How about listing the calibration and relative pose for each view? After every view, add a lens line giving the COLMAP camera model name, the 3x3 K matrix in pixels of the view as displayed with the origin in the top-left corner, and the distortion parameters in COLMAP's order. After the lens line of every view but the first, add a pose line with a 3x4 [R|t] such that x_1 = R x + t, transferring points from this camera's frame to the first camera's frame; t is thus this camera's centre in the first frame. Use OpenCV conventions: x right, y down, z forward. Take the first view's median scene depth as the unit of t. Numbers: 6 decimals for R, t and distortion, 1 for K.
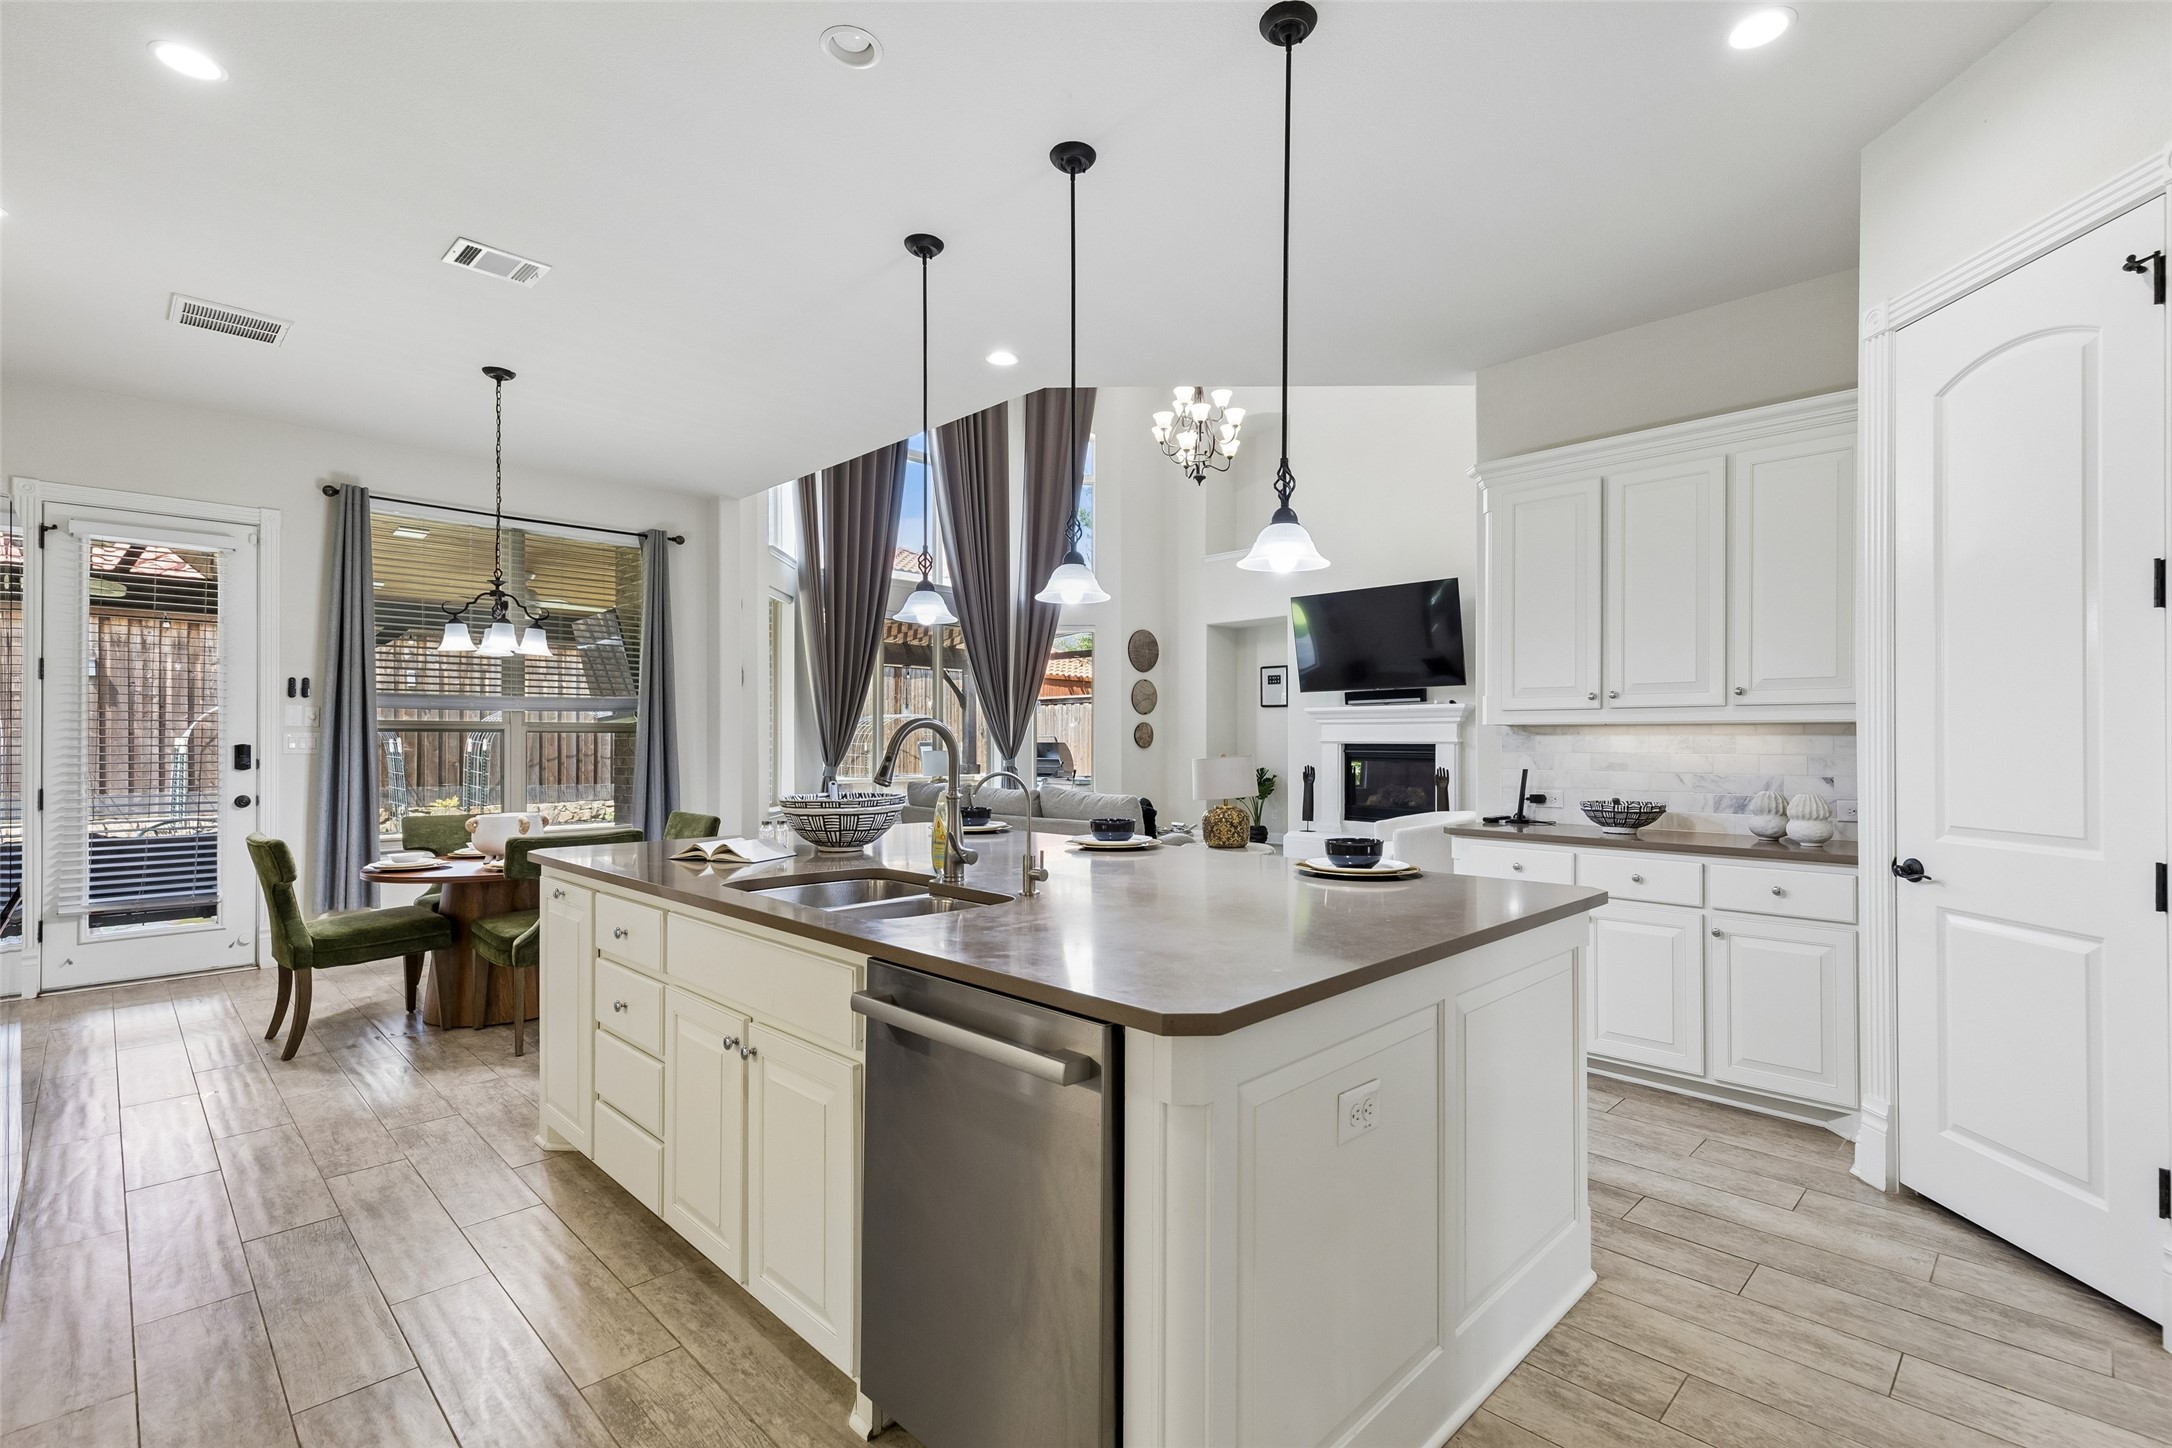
lens RADIAL K [[990.1, 0, 1093.5], [0, 990.1, 734.1], [0, 0, 1]] dist [0.000557, -0.000029]
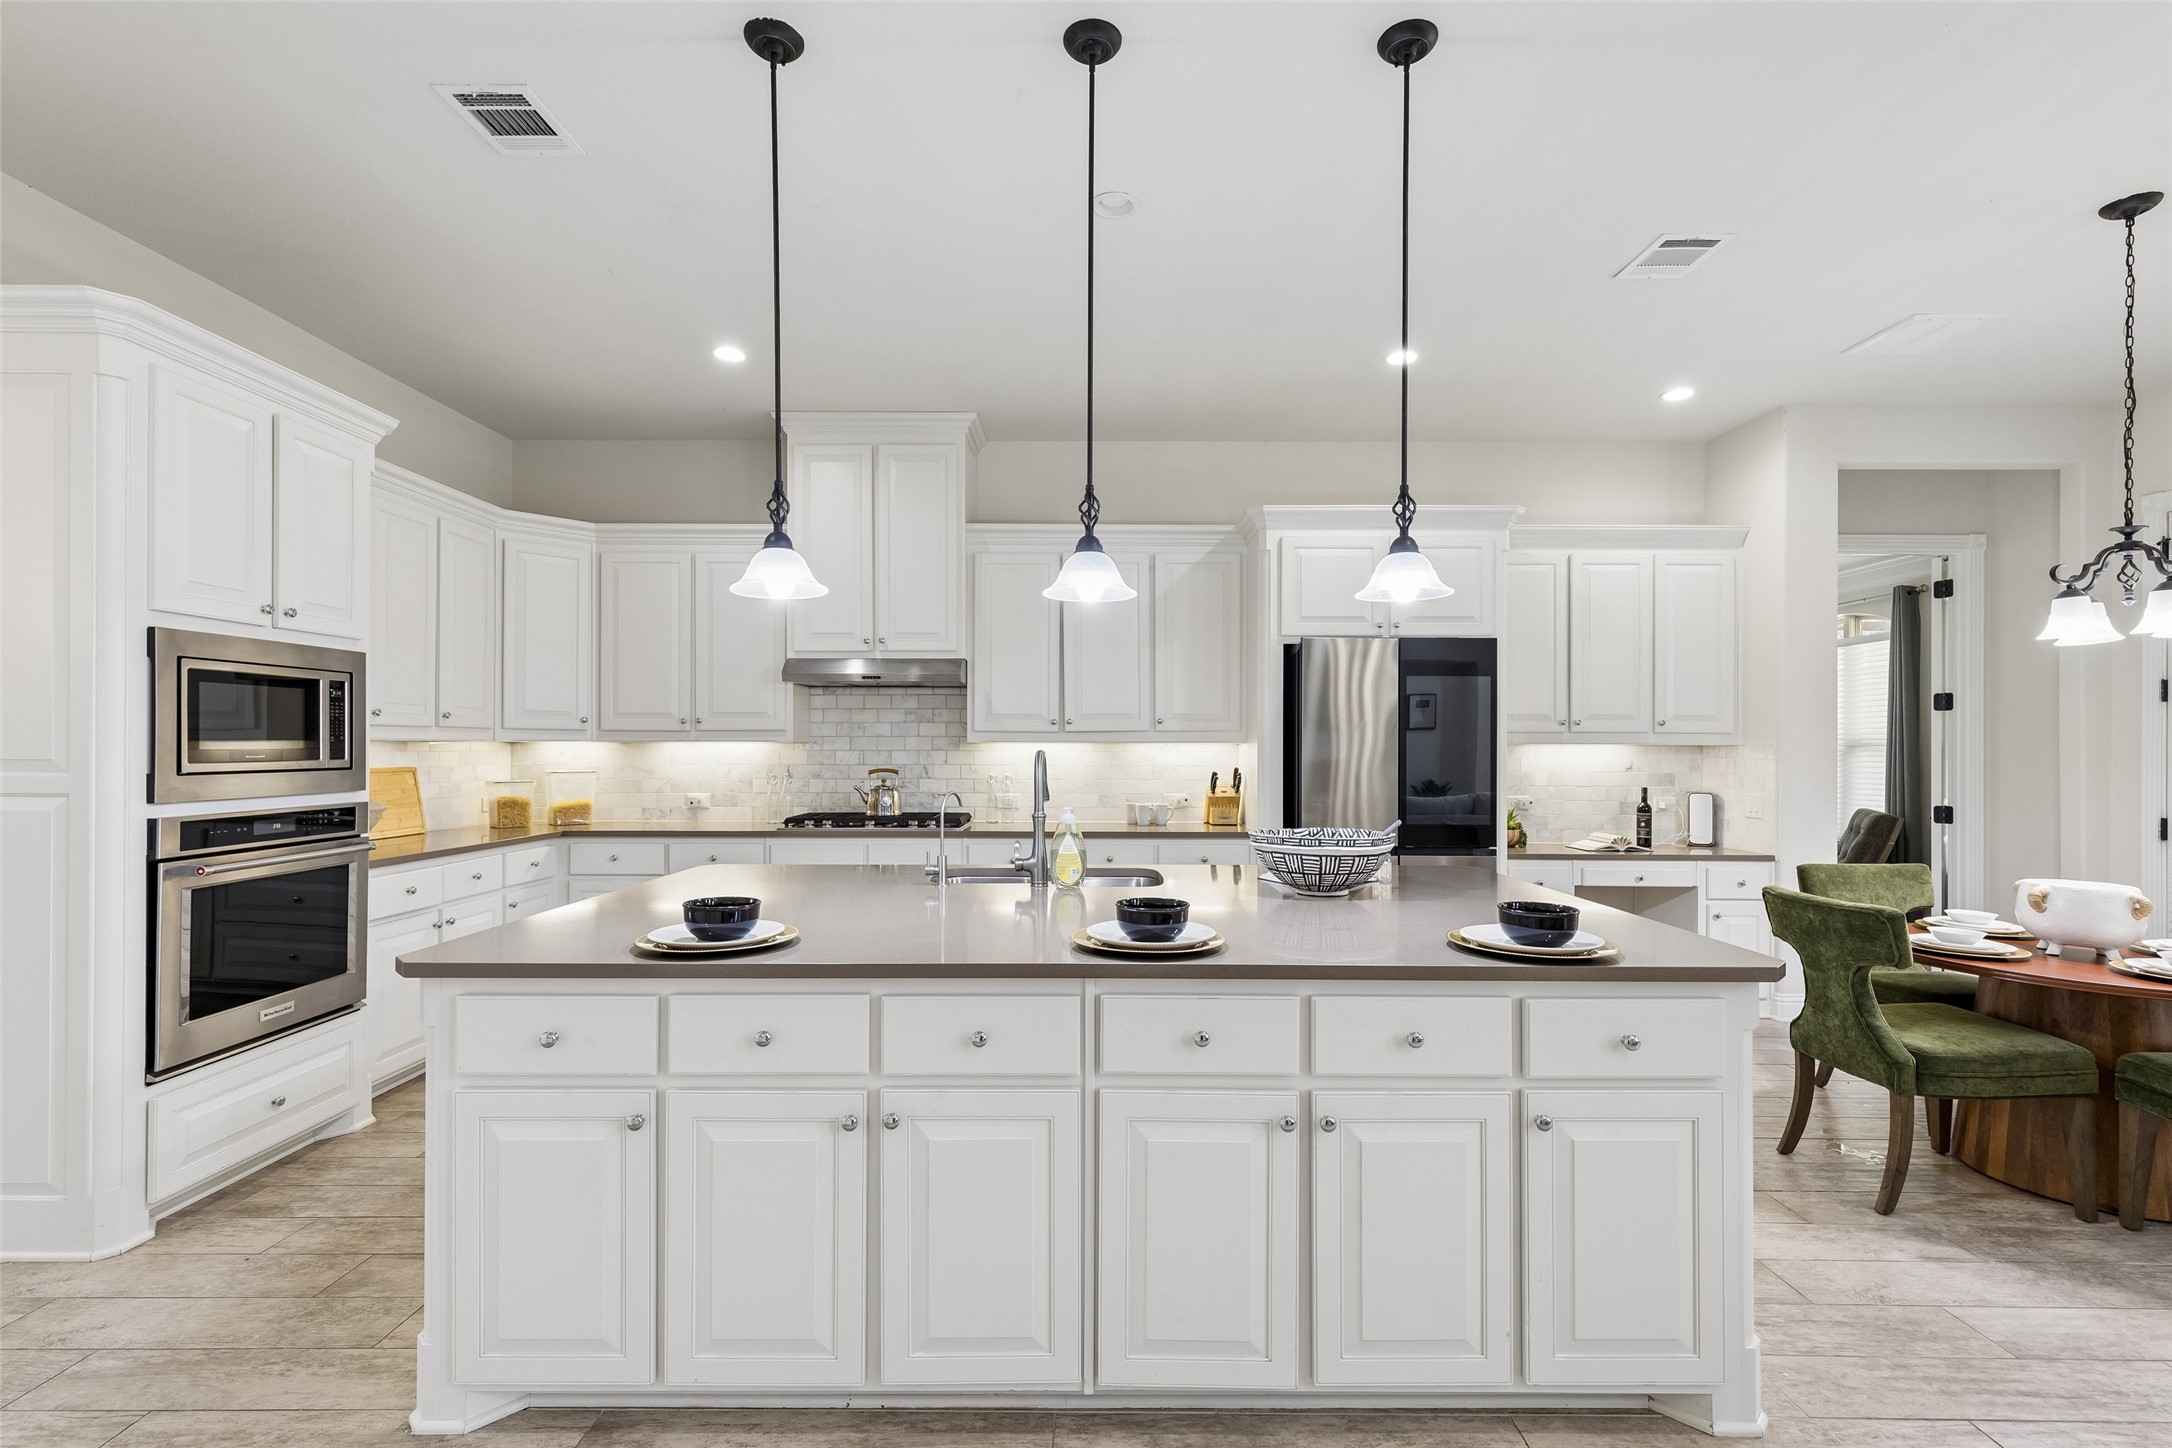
lens RADIAL K [[978.1, 0, 1082.4], [0, 978.1, 741.5], [0, 0, 1]] dist [0.003175, -0.000153]
pose [[-0.714420, -0.011100, -0.699629, 0.167226], [-0.003065, 0.999914, -0.012734, -0.001168], [0.699710, -0.006954, -0.714393, 0.484334]]
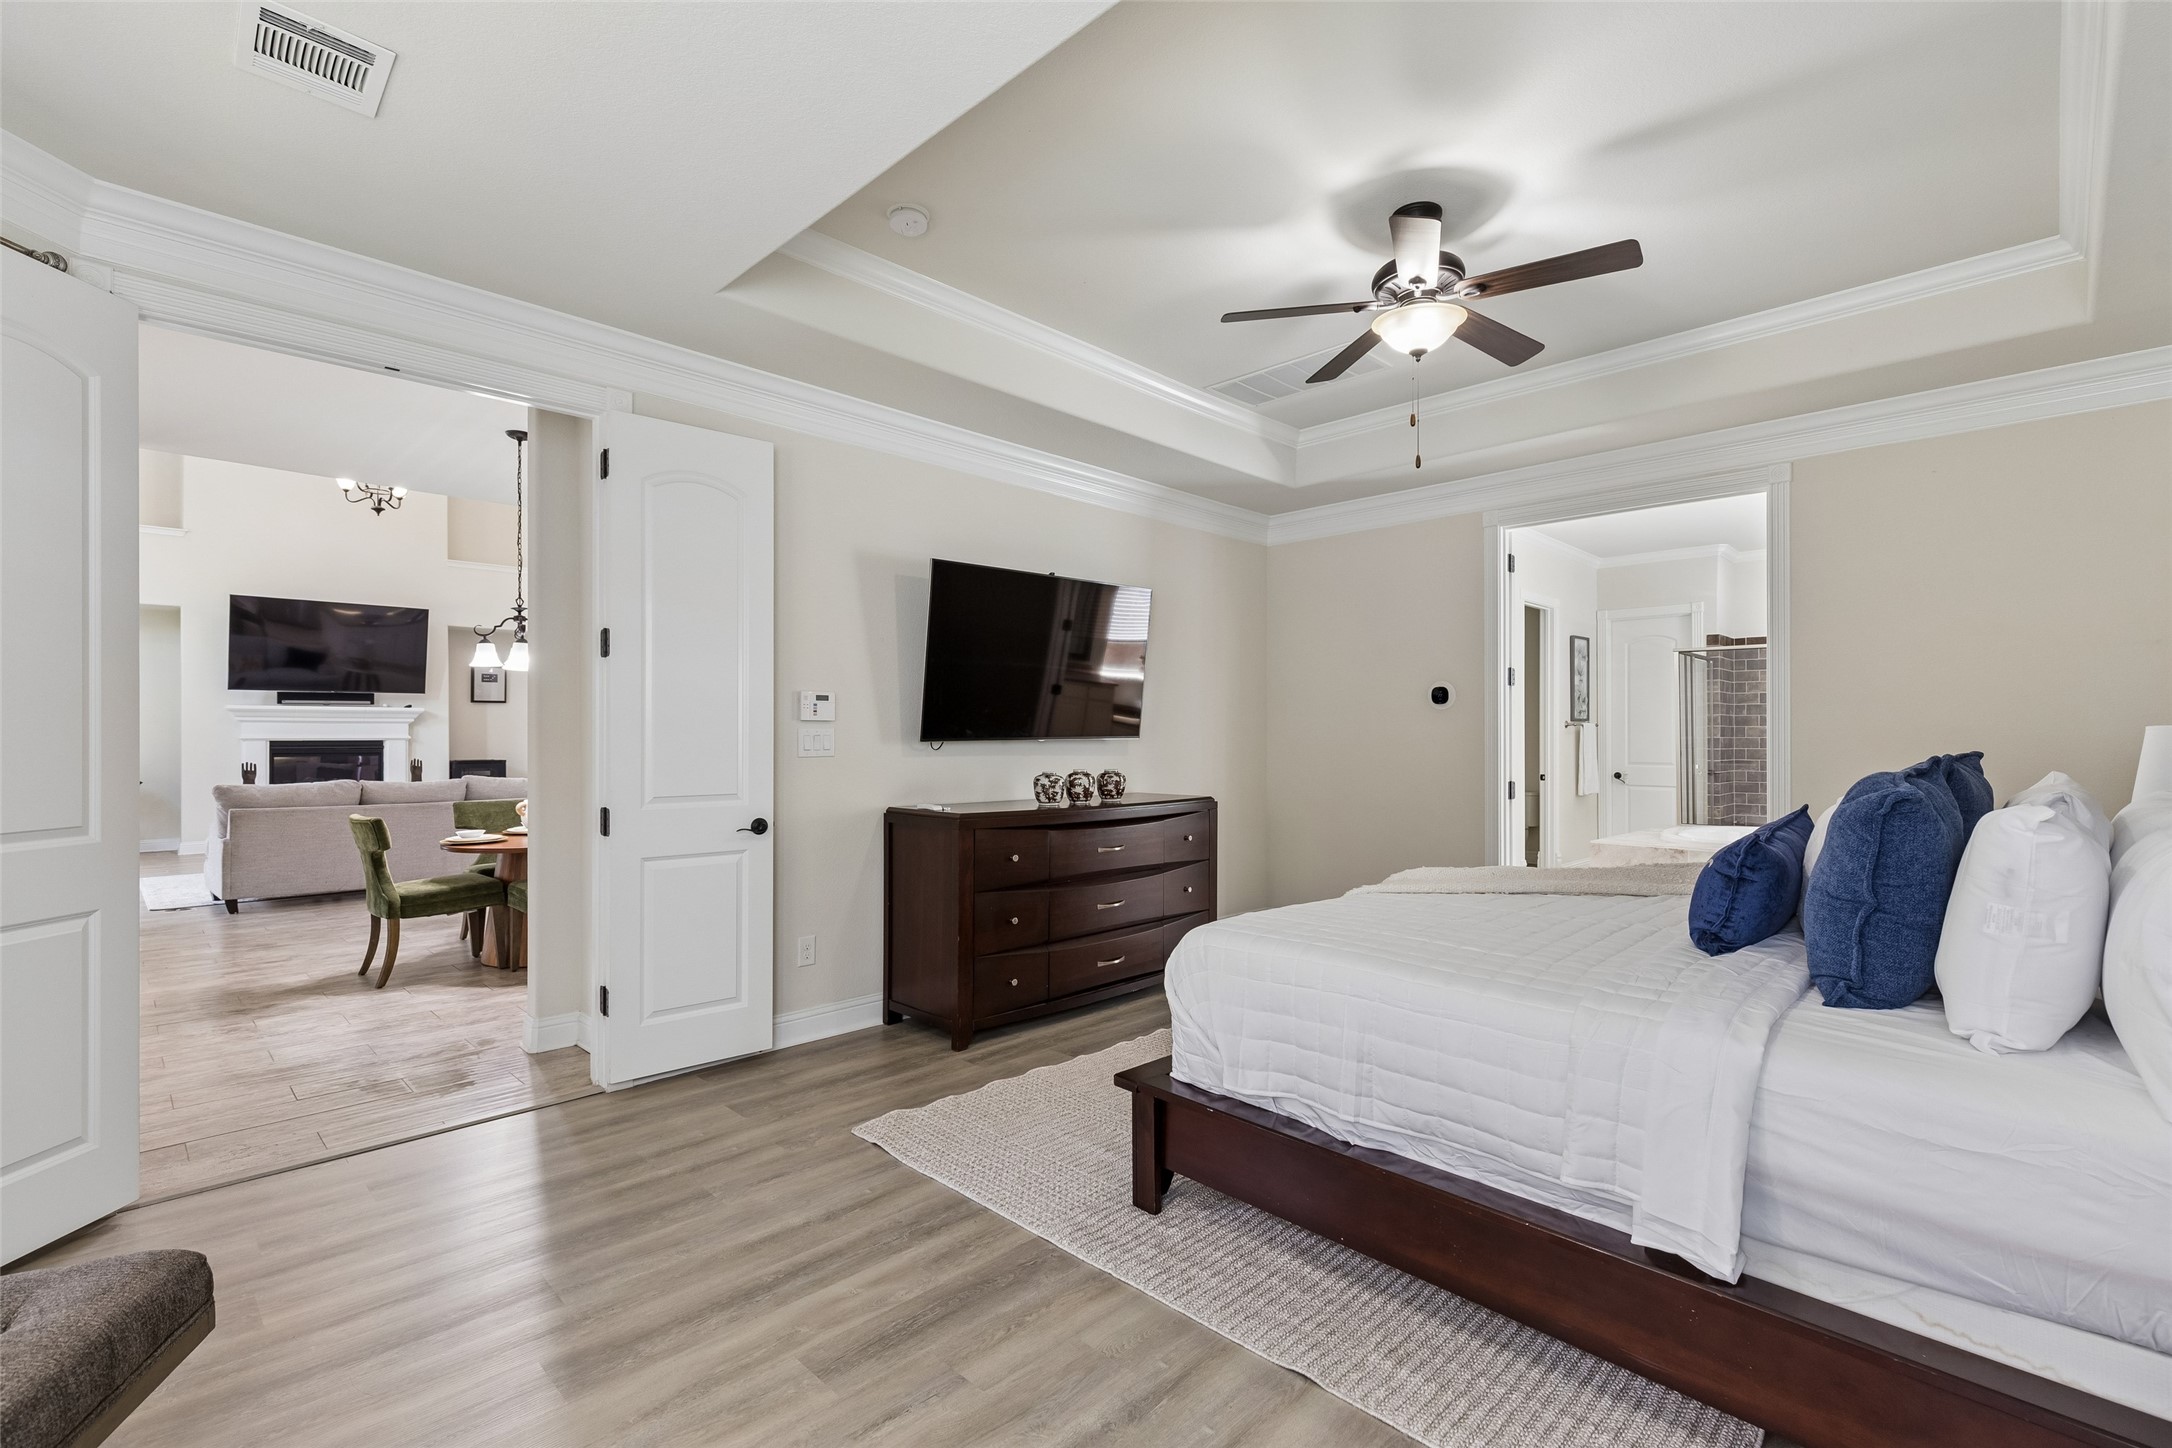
lens RADIAL K [[976.9, 0, 1088.5], [0, 976.9, 729.5], [0, 0, 1]] dist [0.007767, -0.000014]
pose [[-0.005383, 0.002809, 0.999982, -0.891022], [-0.004842, 0.999984, -0.002835, -0.003864], [-0.999974, -0.004857, -0.005370, 0.155858]]
